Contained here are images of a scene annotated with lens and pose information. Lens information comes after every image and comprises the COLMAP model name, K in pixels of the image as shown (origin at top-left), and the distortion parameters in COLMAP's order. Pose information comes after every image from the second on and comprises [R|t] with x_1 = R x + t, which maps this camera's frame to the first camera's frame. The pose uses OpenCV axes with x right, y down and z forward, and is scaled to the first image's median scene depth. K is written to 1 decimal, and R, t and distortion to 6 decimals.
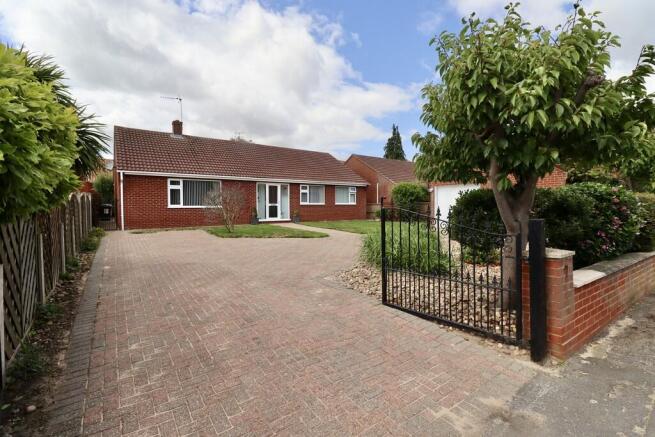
lens RADIAL K [[305.9, 0, 331.7], [0, 305.9, 215.0], [0, 0, 1]] dist [0.011389, -0.019137]
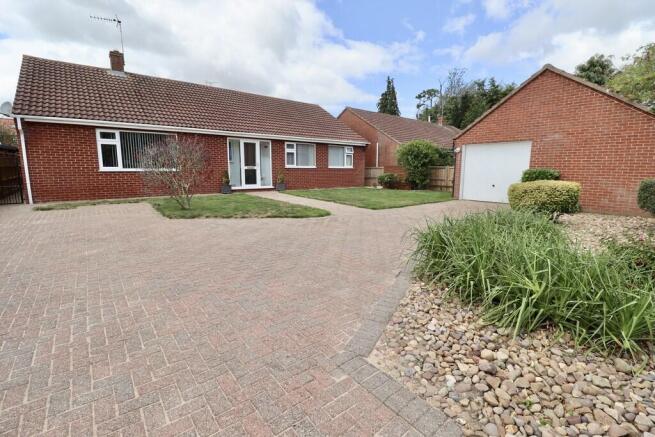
lens RADIAL K [[305.9, 0, 331.7], [0, 305.9, 215.0], [0, 0, 1]] dist [0.011389, -0.019137]
pose [[0.998322, -0.001680, 0.057879, -0.030447], [-0.005177, 0.992986, 0.118118, -0.007089], [-0.057671, -0.118220, 0.991311, 0.202386]]
